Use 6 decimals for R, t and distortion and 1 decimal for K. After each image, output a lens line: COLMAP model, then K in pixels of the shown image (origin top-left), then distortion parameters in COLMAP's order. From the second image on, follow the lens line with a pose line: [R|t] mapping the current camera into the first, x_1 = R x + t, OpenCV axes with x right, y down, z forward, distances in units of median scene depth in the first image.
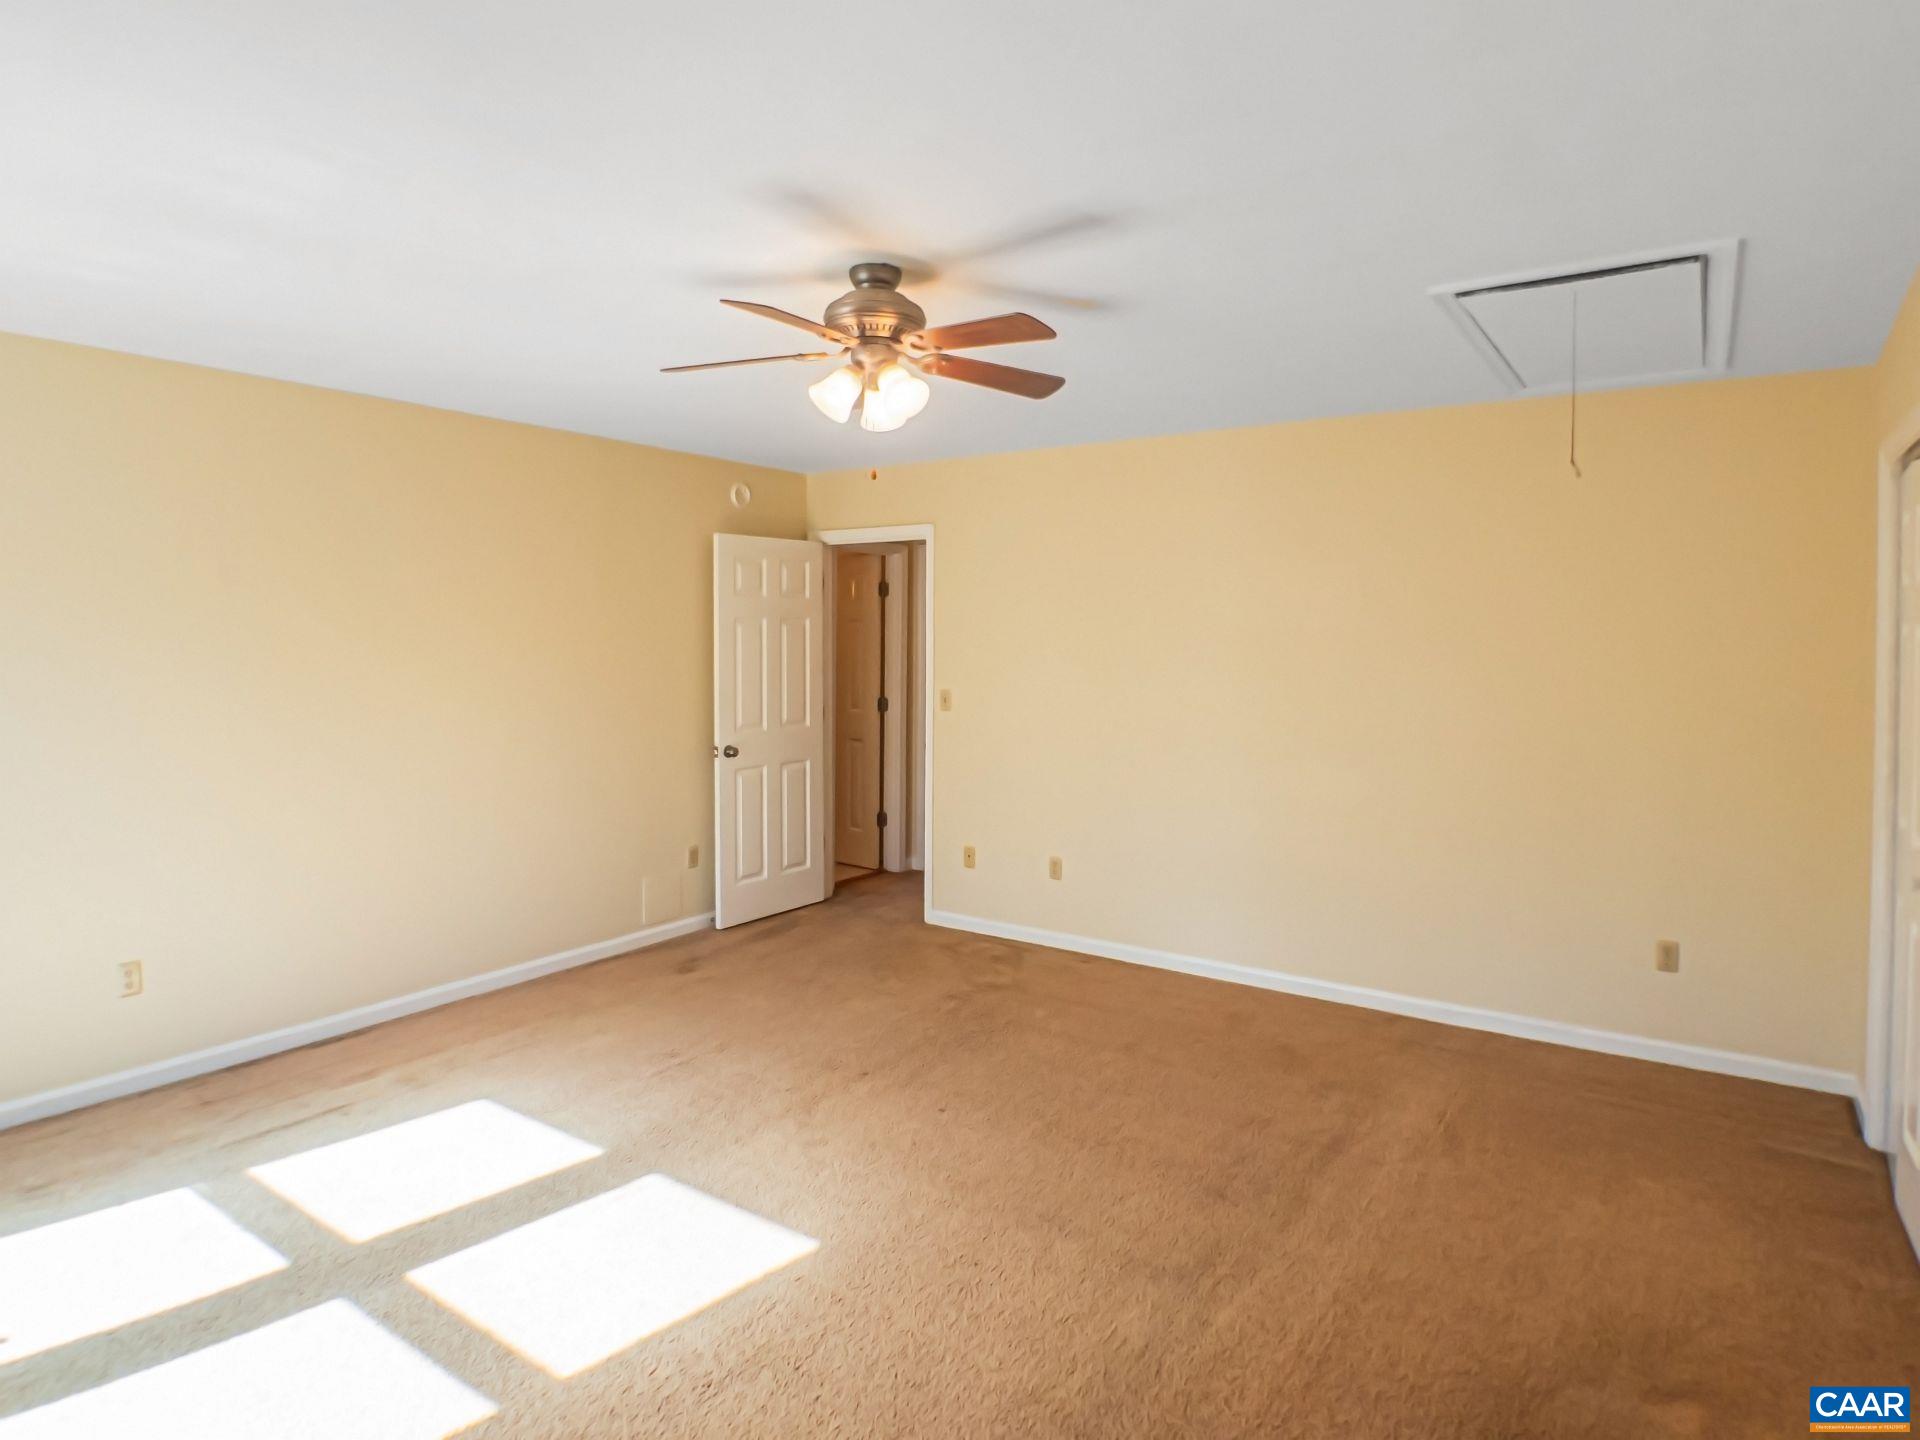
lens RADIAL K [[1113.9, 0, 957.4], [0, 1113.9, 658.4], [0, 0, 1]] dist [-0.032464, -0.001899]
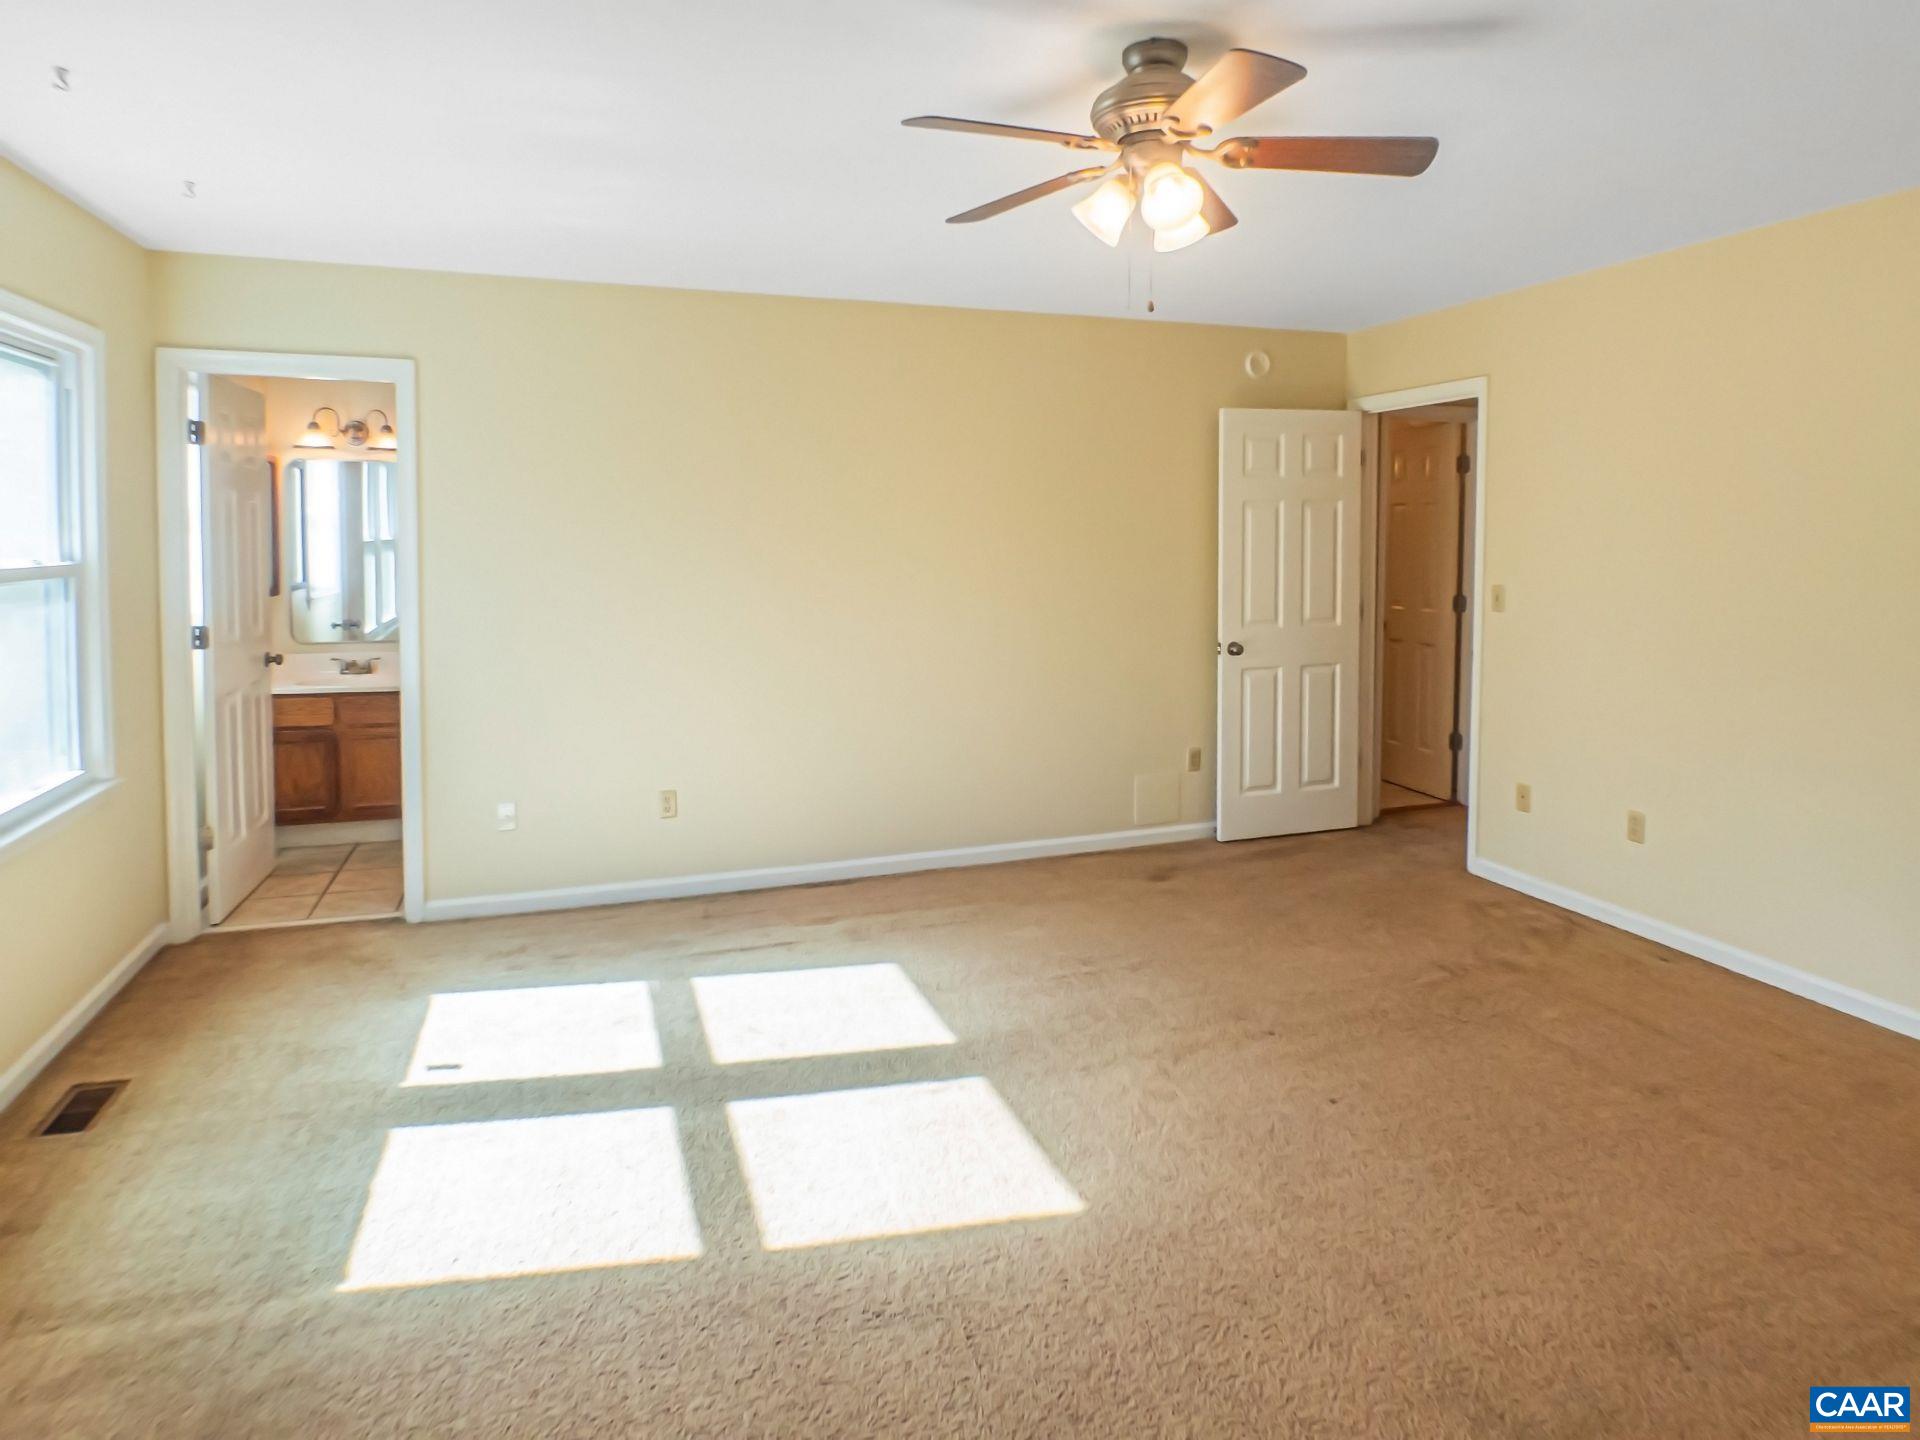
lens RADIAL K [[1116.8, 0, 918.4], [0, 1116.8, 602.3], [0, 0, 1]] dist [-0.022663, -0.010859]
pose [[0.791425, 0.027081, -0.610665, 0.227257], [-0.002655, 0.999161, 0.040870, 0.014481], [0.611260, -0.030724, 0.790833, 0.192308]]
